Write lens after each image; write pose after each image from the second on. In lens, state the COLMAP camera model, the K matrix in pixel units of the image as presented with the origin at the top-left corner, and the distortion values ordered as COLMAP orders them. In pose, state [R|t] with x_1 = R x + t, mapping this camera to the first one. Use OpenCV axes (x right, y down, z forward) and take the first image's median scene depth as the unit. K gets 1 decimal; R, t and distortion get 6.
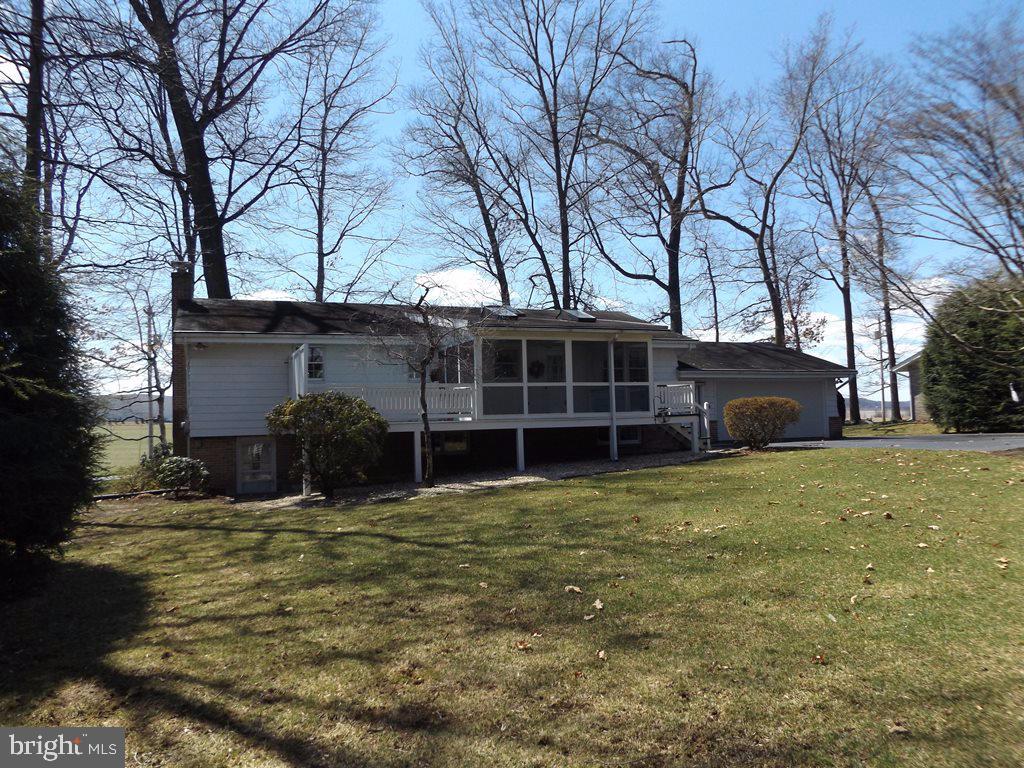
lens RADIAL K [[760.8, 0, 512.0], [0, 760.8, 384.0], [0, 0, 1]] dist [-0.006316, 0.001031]
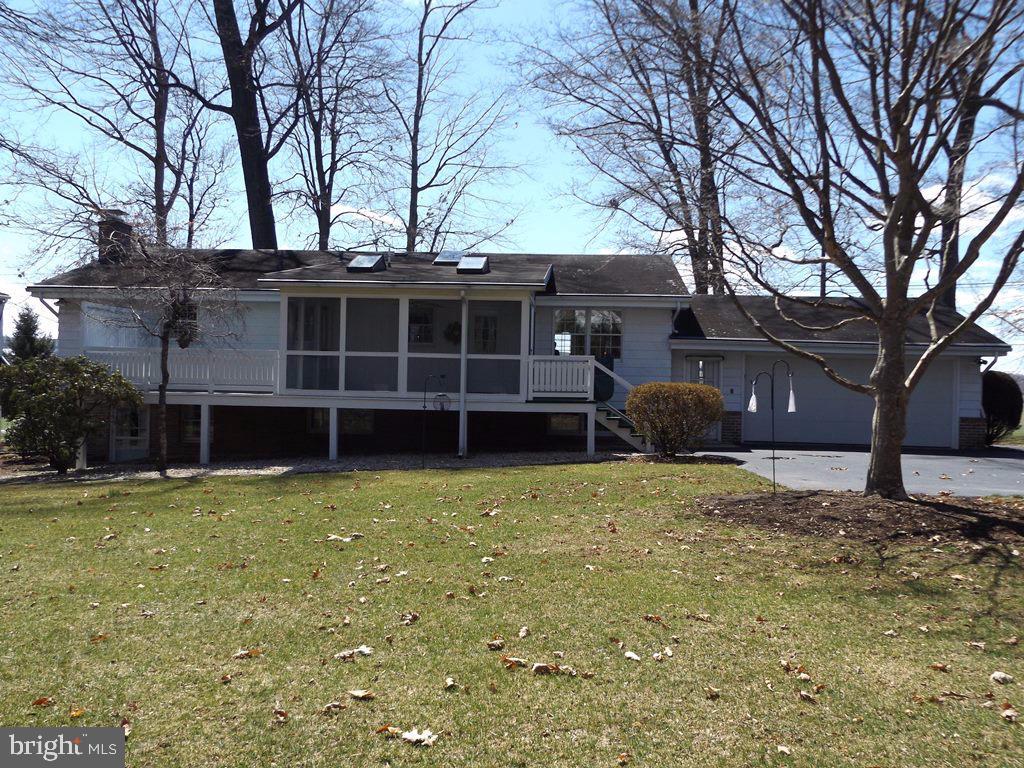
lens RADIAL K [[942.1, 0, 512.0], [0, 942.1, 384.0], [0, 0, 1]] dist [0.103362, -0.168024]
pose [[0.904235, 0.045284, -0.424626, 0.303998], [-0.025238, 0.998290, 0.052719, -0.012367], [0.426288, -0.036953, 0.903833, 0.085219]]
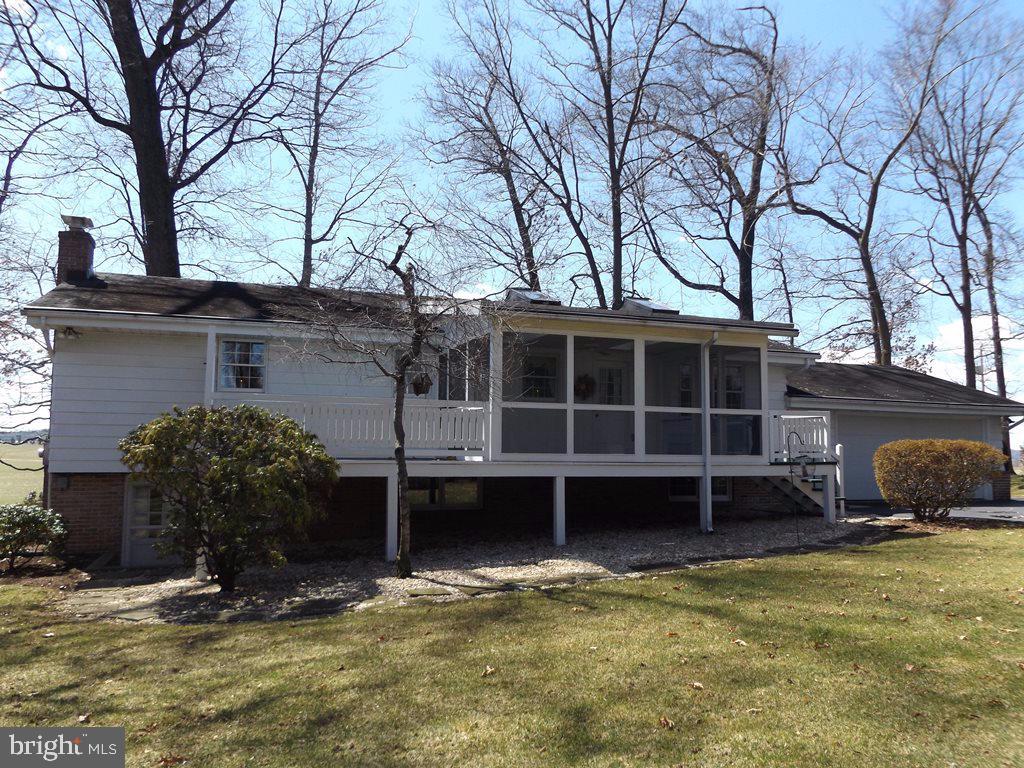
lens RADIAL K [[817.8, 0, 512.0], [0, 817.8, 384.0], [0, 0, 1]] dist [0.005651, 0.001831]
pose [[0.998862, 0.030128, -0.036978, -0.003157], [-0.031572, 0.998736, -0.039109, 0.004966], [0.035753, 0.040232, 0.998551, 0.161951]]
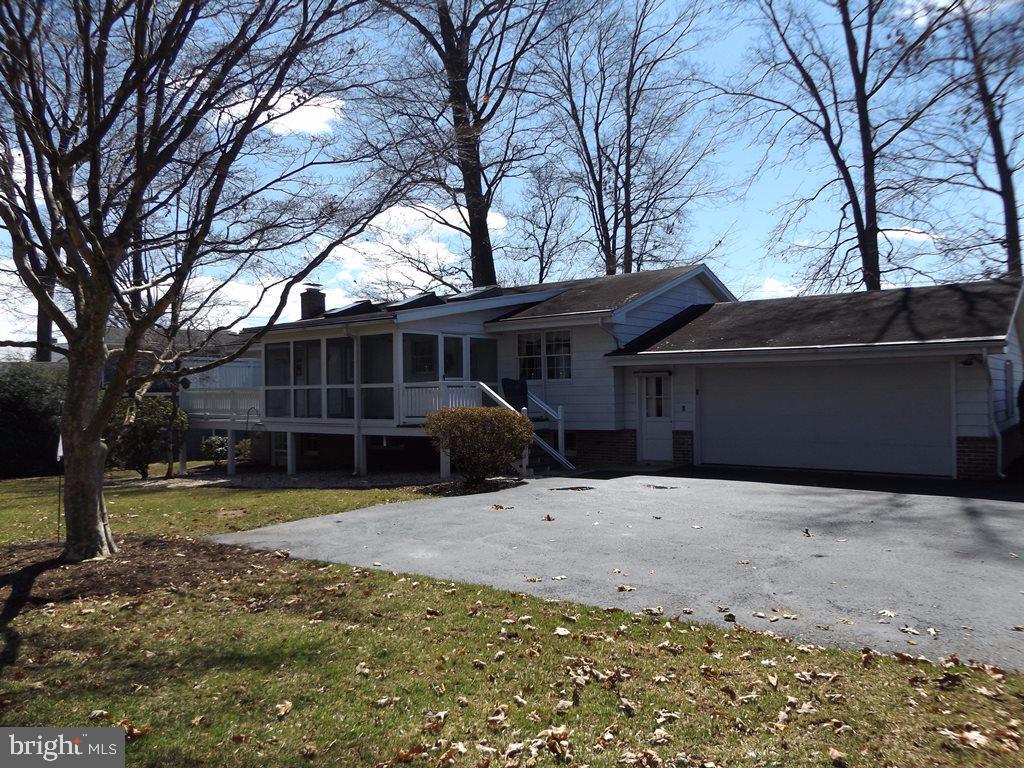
lens RADIAL K [[760.8, 0, 512.0], [0, 760.8, 384.0], [0, 0, 1]] dist [-0.006316, 0.001031]
pose [[0.502282, 0.010786, -0.864636, 0.506457], [0.041557, 0.998466, 0.036596, -0.014221], [0.863705, -0.054313, 0.501063, 0.377225]]
